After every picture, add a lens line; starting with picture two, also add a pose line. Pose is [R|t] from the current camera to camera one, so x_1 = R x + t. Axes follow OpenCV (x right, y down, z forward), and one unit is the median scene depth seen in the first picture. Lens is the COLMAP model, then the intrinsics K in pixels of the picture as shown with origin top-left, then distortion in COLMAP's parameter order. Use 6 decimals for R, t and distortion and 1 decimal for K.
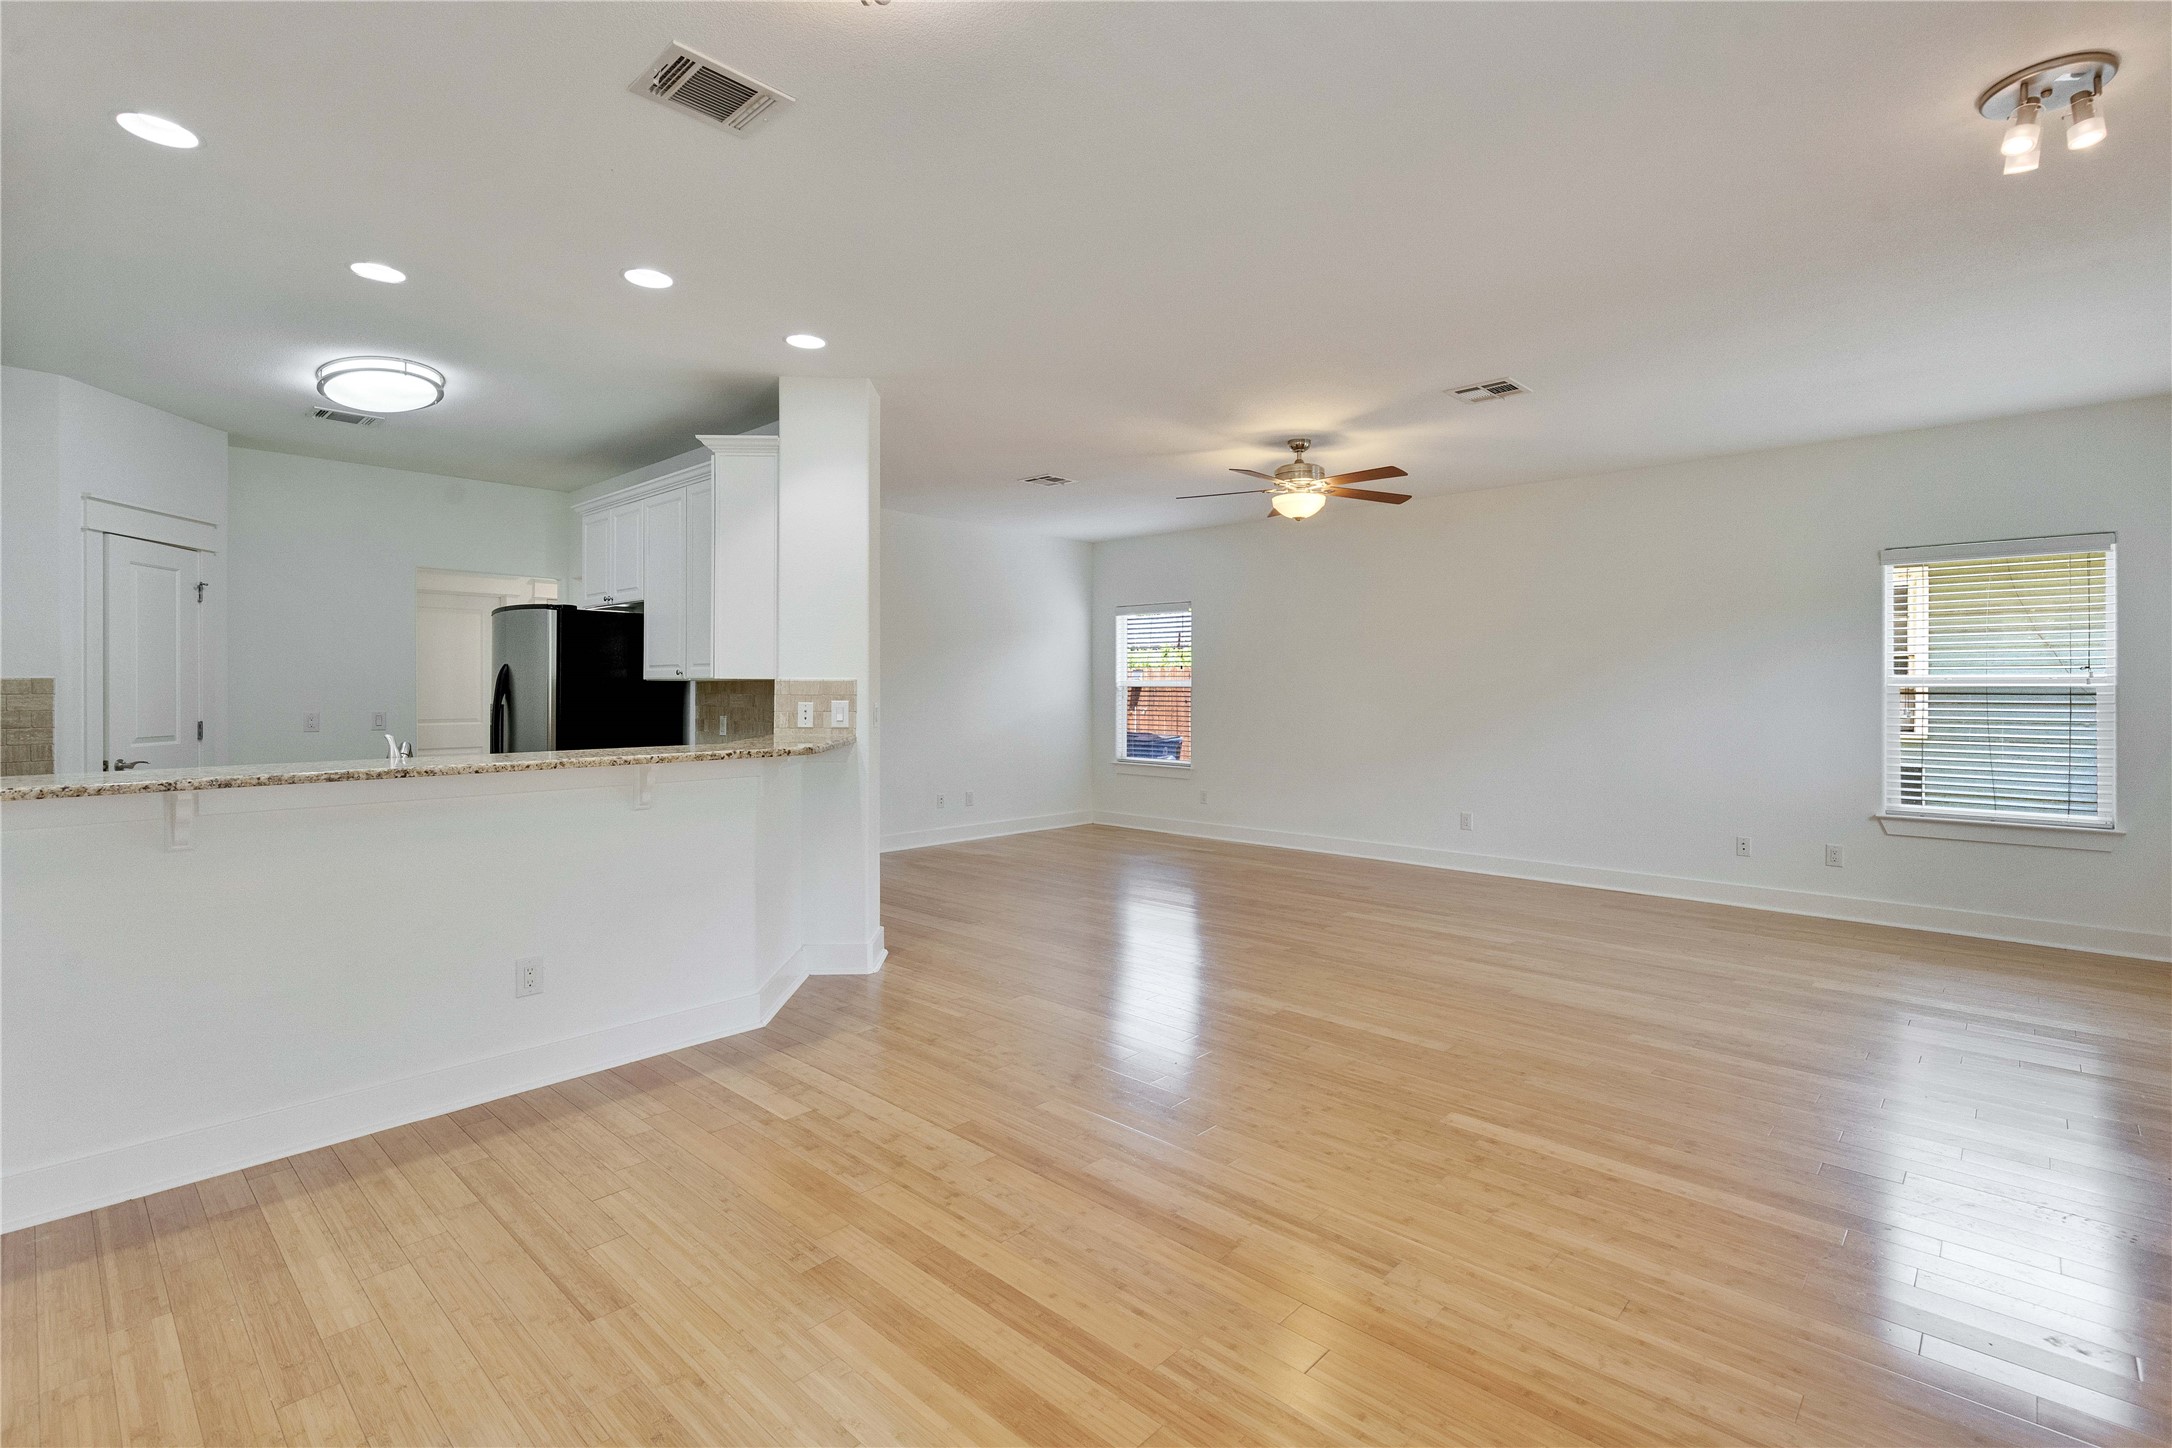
lens RADIAL K [[980.3, 0, 1086.0], [0, 980.3, 724.0], [0, 0, 1]] dist [0.009593, 0.000139]
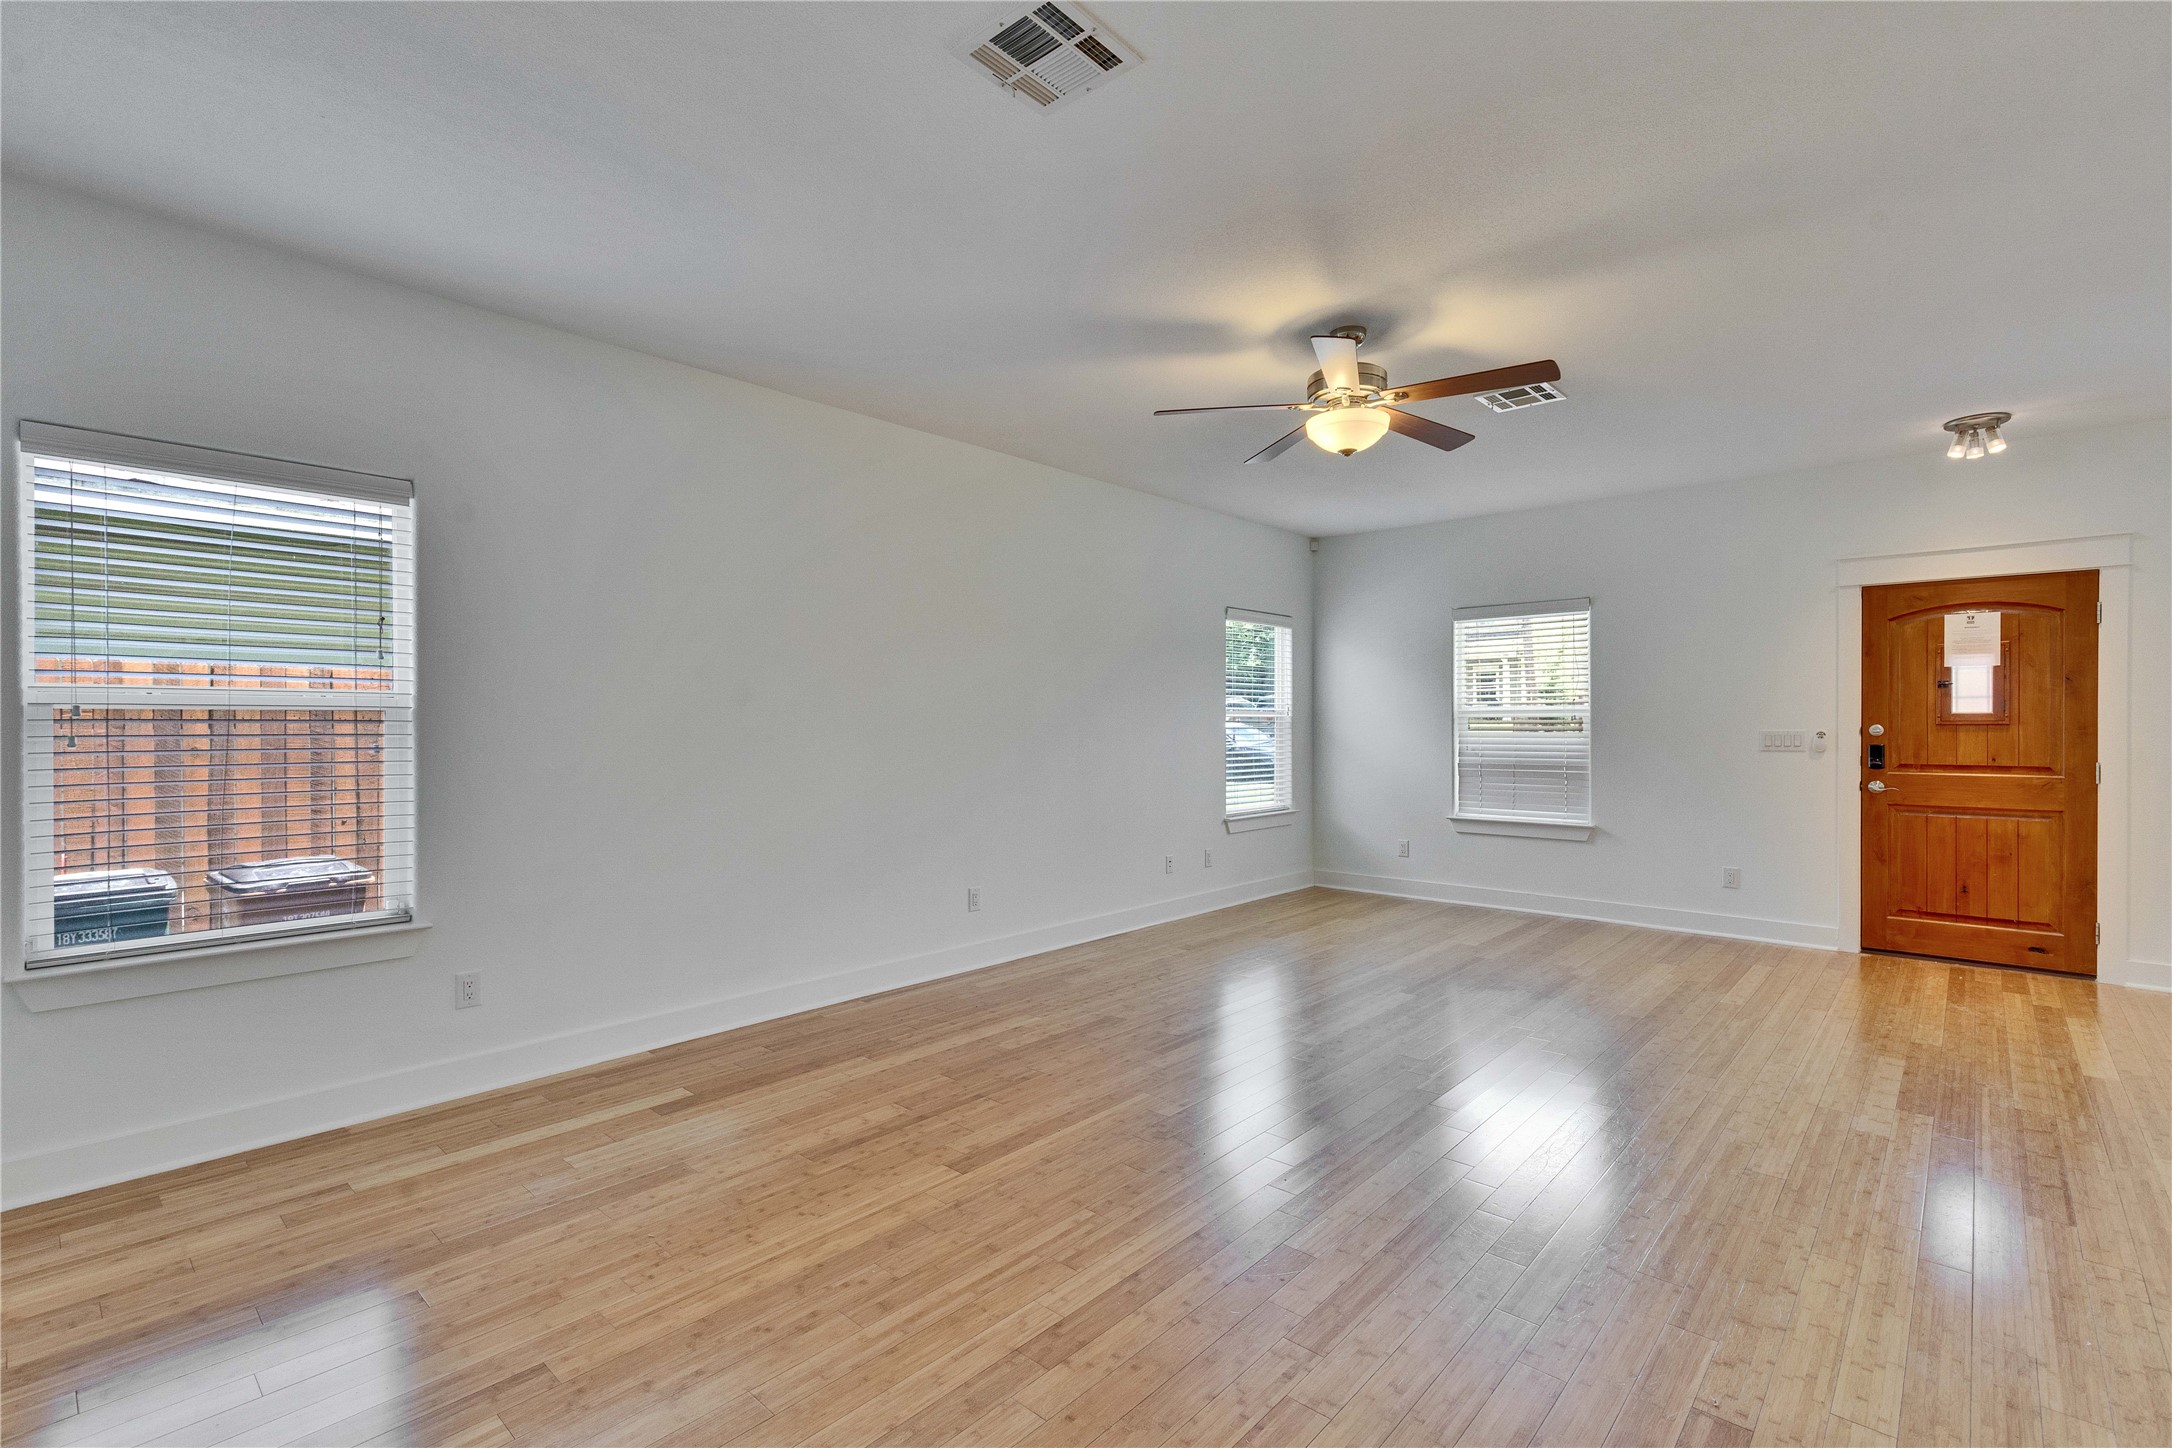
lens RADIAL K [[980.3, 0, 1086.0], [0, 980.3, 724.0], [0, 0, 1]] dist [0.009593, 0.000139]
pose [[-0.028539, -0.003603, 0.999586, -0.554660], [0.028081, 0.999596, 0.004404, -0.049051], [-0.999198, 0.028195, -0.028426, 1.558619]]
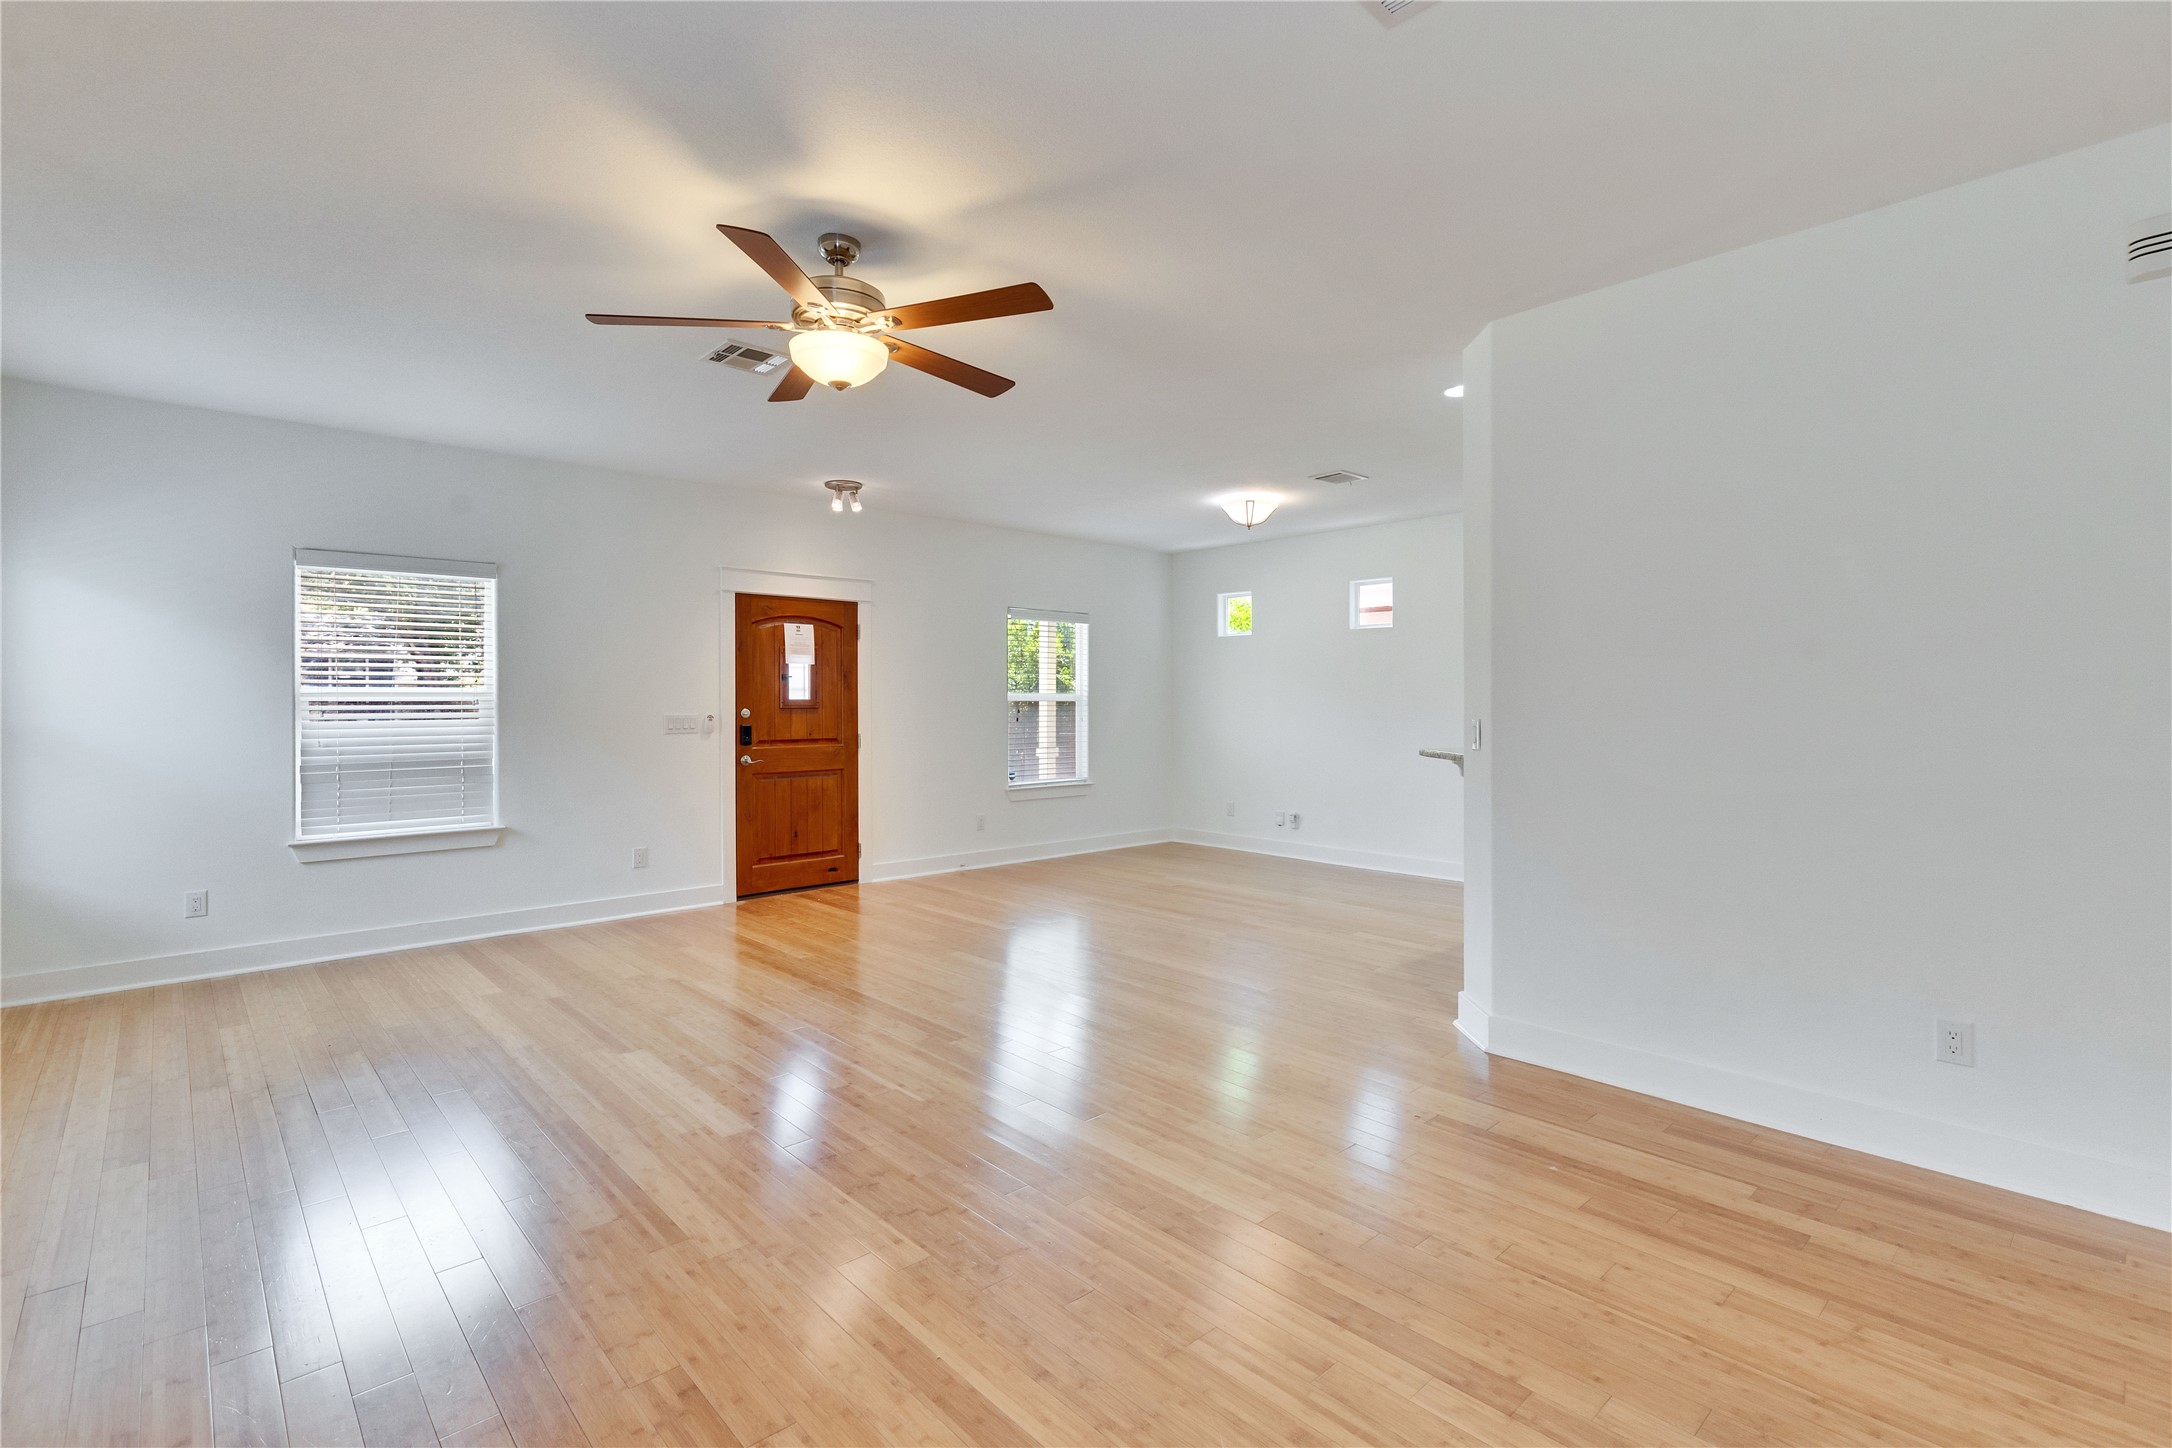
lens RADIAL K [[987.8, 0, 1086.0], [0, 987.8, 724.0], [0, 0, 1]] dist [0.009167, -0.000219]
pose [[-0.997958, -0.001474, 0.063857, 0.063588], [0.001583, 0.998855, 0.047810, -0.063151], [-0.063855, 0.047814, -0.996813, 2.001977]]
